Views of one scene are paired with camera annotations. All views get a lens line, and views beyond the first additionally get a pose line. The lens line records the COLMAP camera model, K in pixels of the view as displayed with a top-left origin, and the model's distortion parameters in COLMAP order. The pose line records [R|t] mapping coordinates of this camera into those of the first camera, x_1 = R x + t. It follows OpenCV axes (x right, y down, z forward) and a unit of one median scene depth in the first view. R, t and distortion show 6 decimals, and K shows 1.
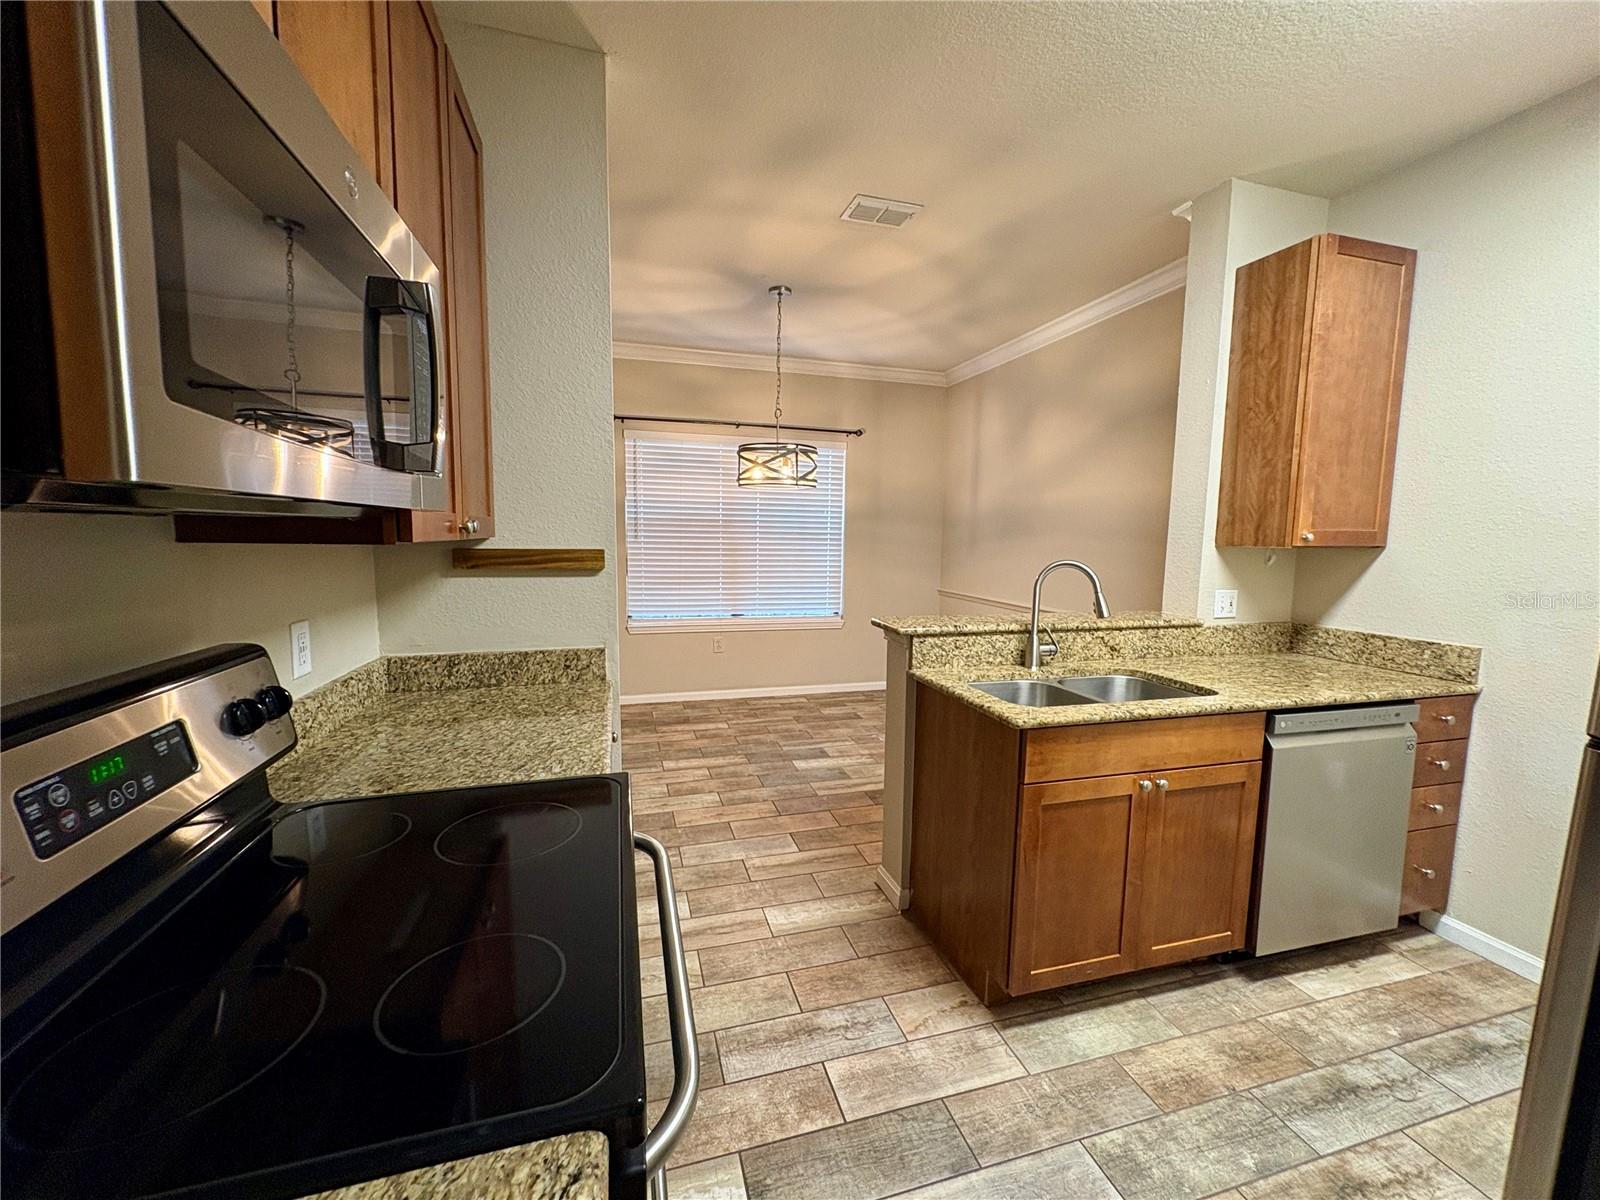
lens RADIAL K [[637.2, 0, 799.9], [0, 637.2, 596.5], [0, 0, 1]] dist [0.000196, 0.000540]
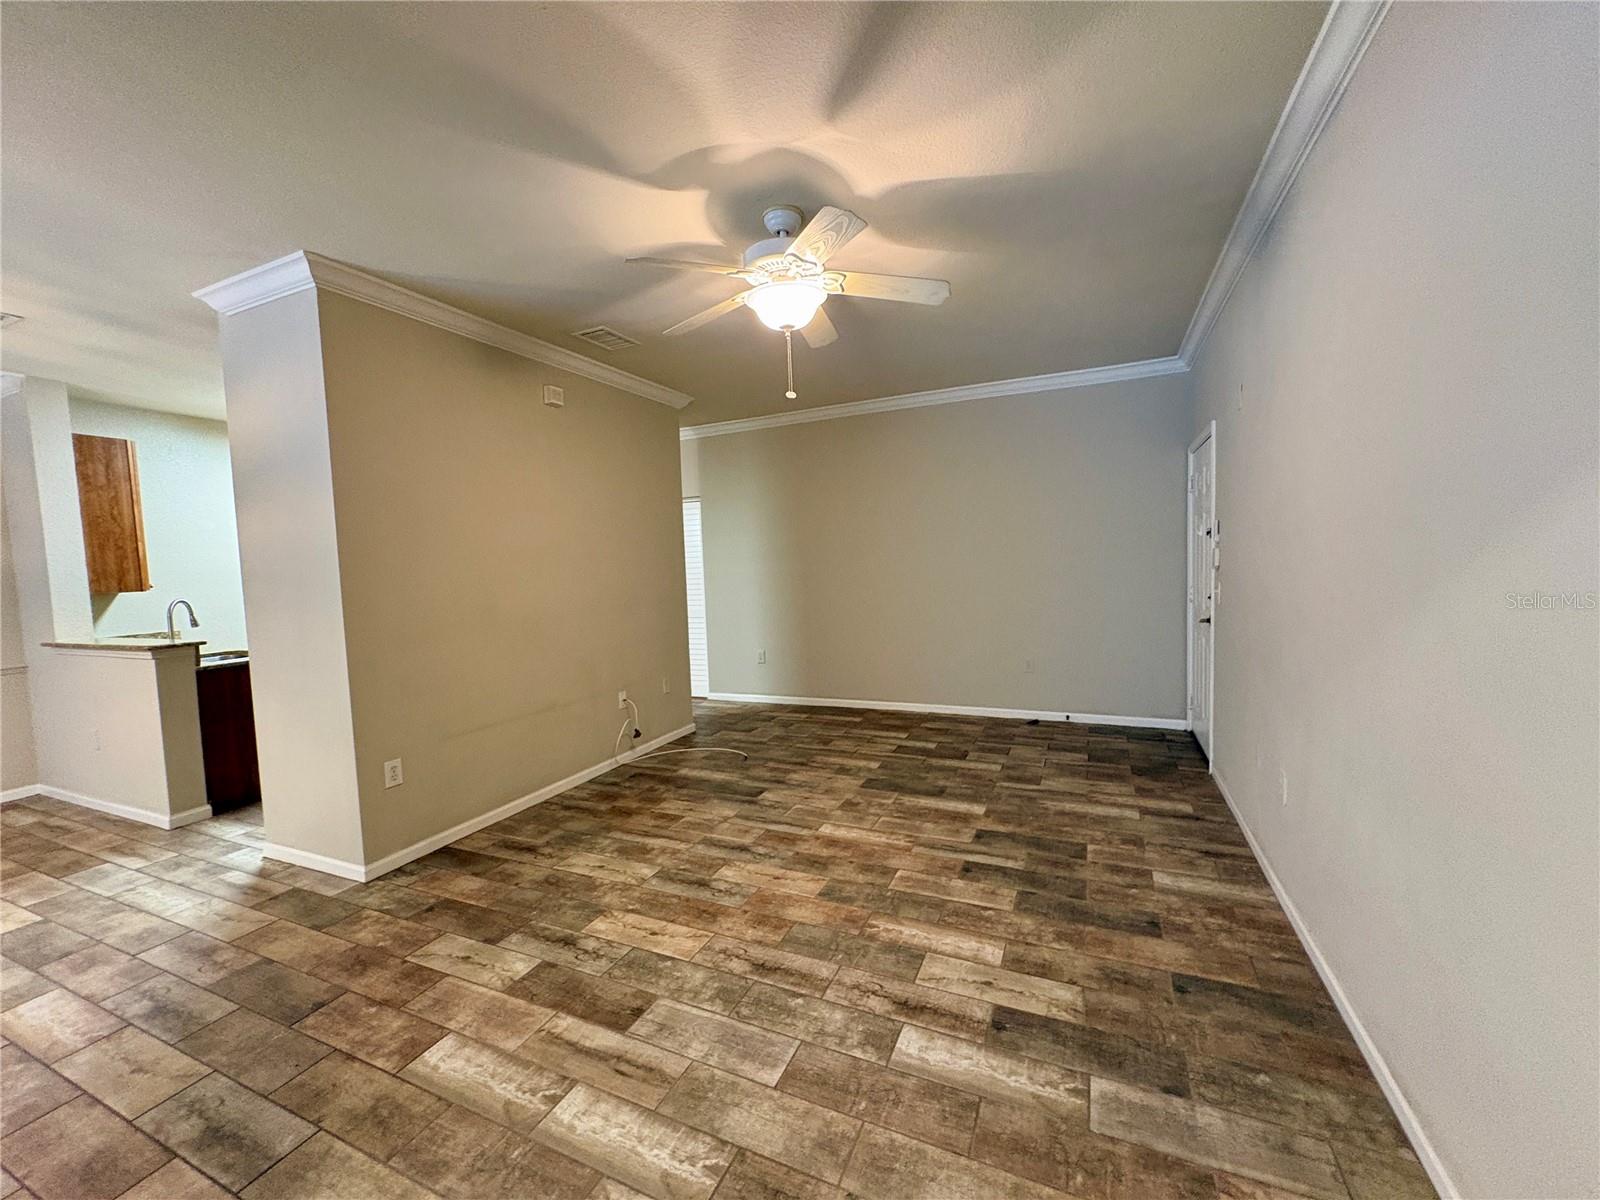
lens RADIAL K [[637.2, 0, 799.4], [0, 637.2, 599.7], [0, 0, 1]] dist [0.000196, 0.000540]
pose [[-0.764140, -0.021703, 0.644686, -1.424362], [0.095542, 0.984602, 0.146392, -0.102174], [-0.637936, 0.173458, -0.750300, 0.824248]]
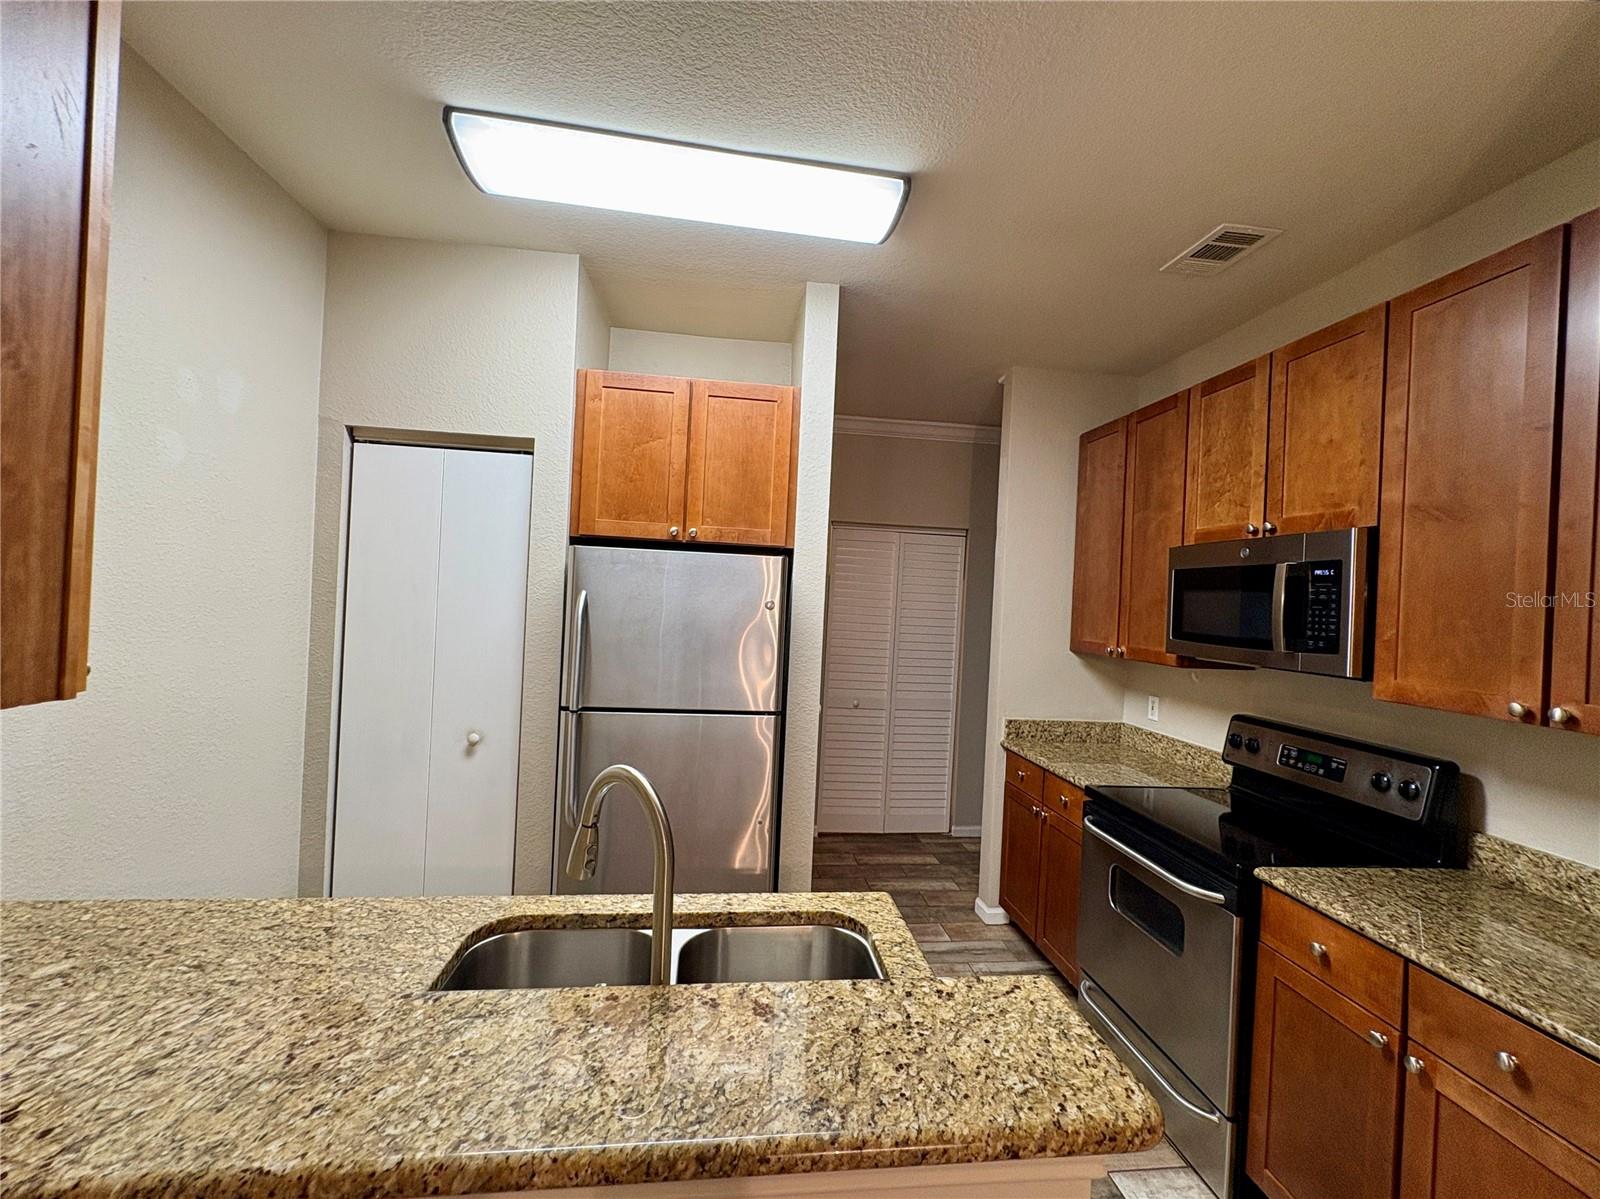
lens RADIAL K [[668.9, 0, 806.1], [0, 668.9, 595.8], [0, 0, 1]] dist [-0.001629, 0.000140]
pose [[-0.986118, -0.059991, 0.154829, 0.164558], [-0.044717, 0.993951, 0.100311, -0.142591], [-0.159910, 0.091995, -0.982835, 0.925365]]
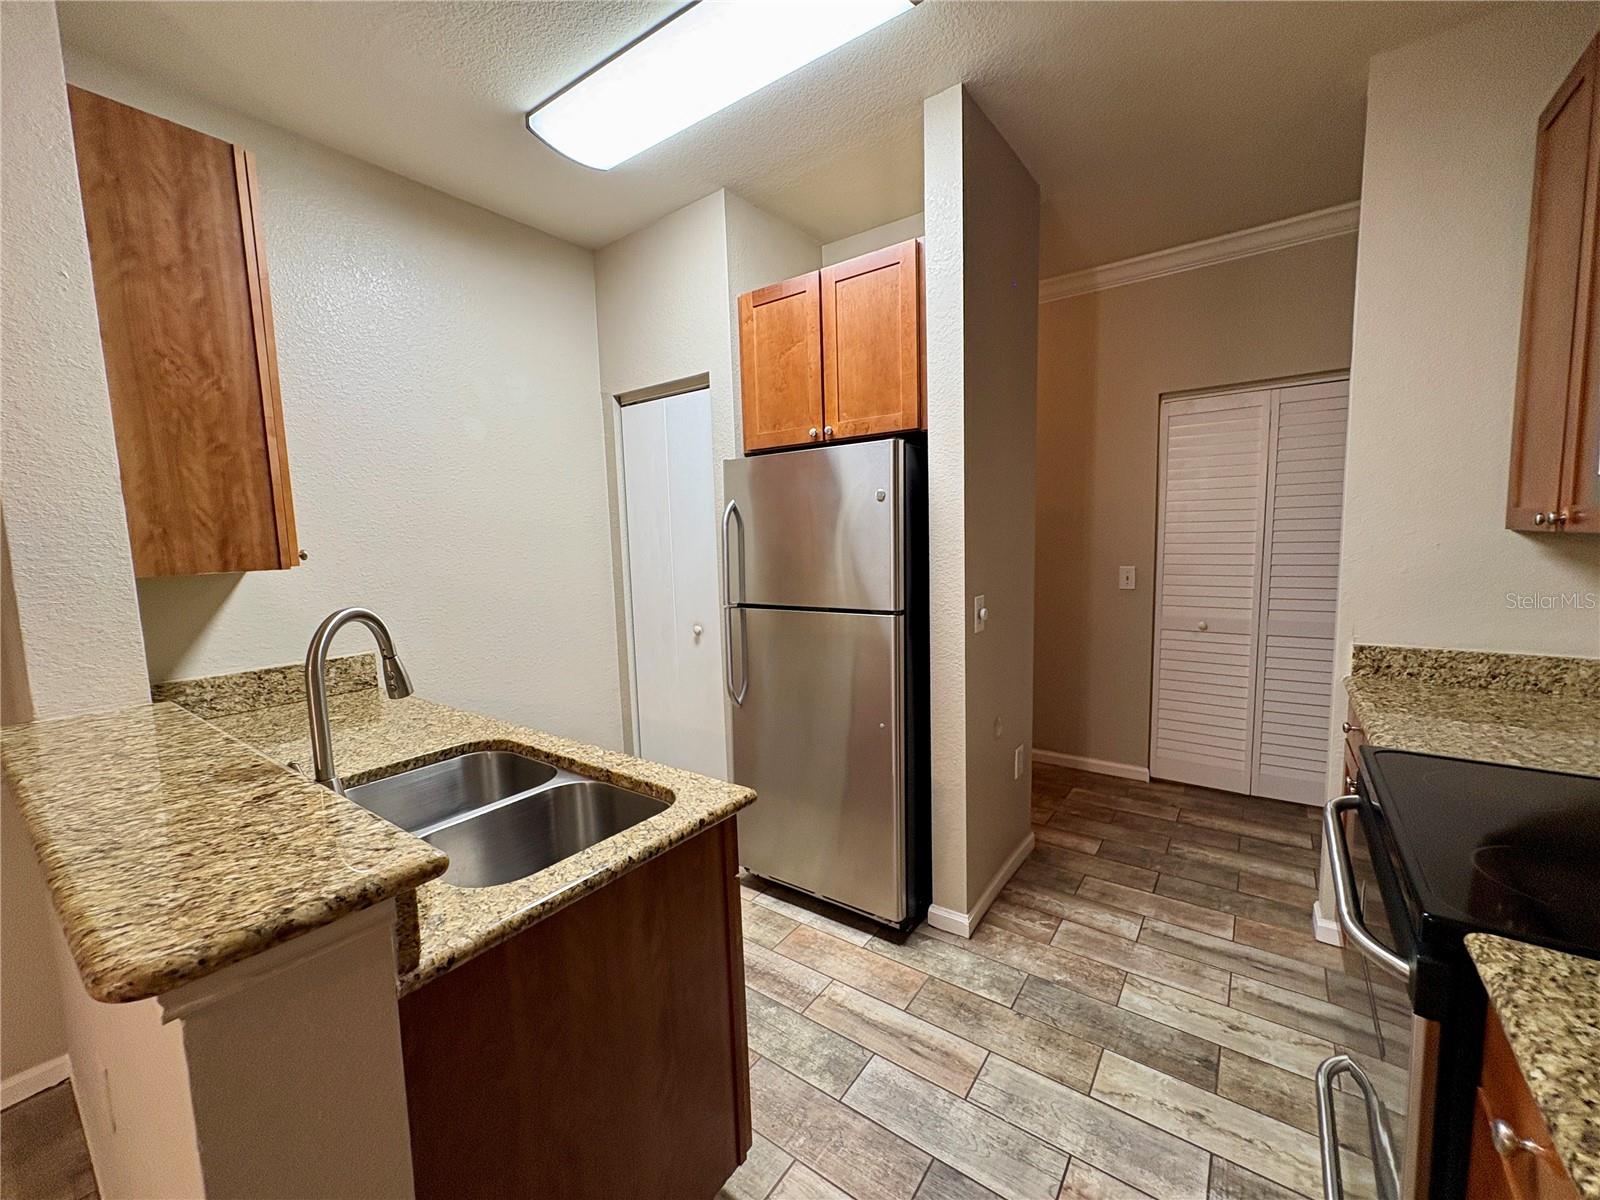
lens RADIAL K [[637.2, 0, 807.4], [0, 637.2, 594.6], [0, 0, 1]] dist [0.000196, 0.000540]
pose [[-0.619483, -0.071521, 0.781745, -0.136584], [0.102959, 0.979836, 0.171232, -0.077939], [-0.778229, 0.186563, -0.599628, 0.676436]]
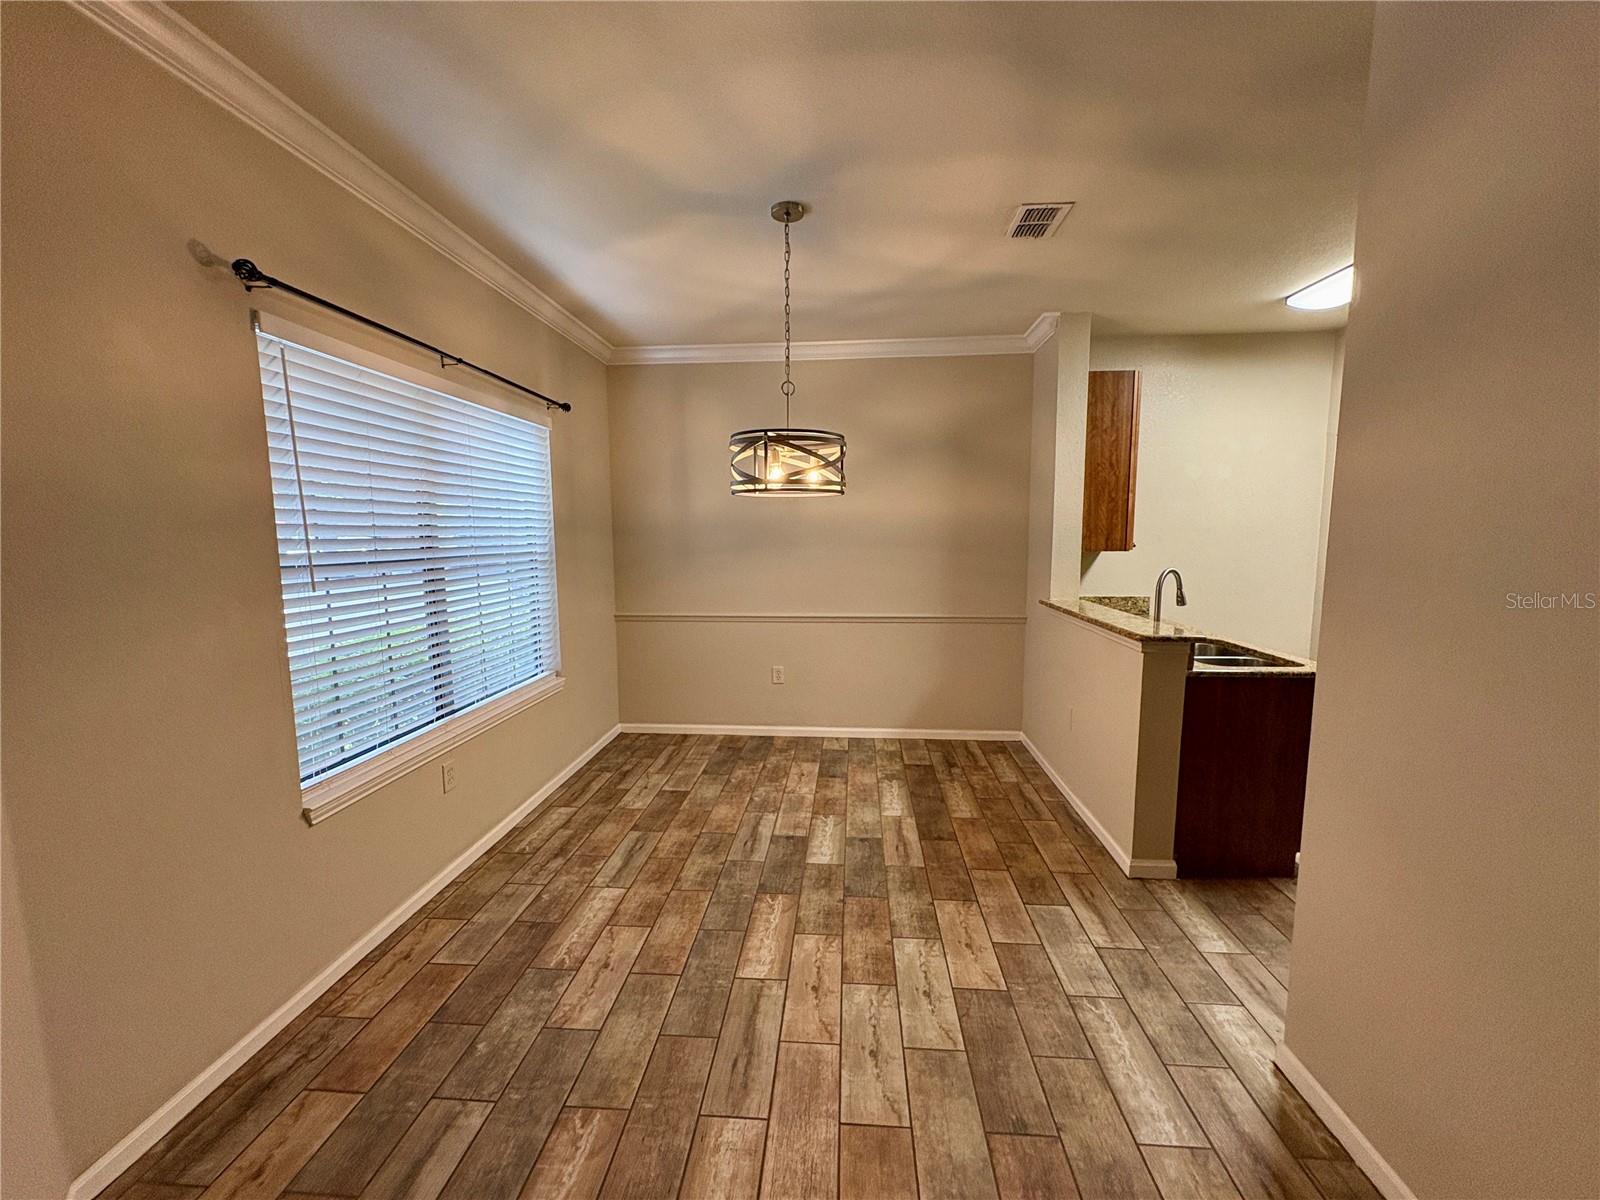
lens RADIAL K [[637.2, 0, 798.7], [0, 637.2, 601.3], [0, 0, 1]] dist [0.000196, 0.000540]
pose [[0.350879, -0.118130, 0.928940, -0.778527], [0.105442, 0.990686, 0.086154, -0.126426], [-0.930465, 0.067720, 0.360067, 0.837884]]
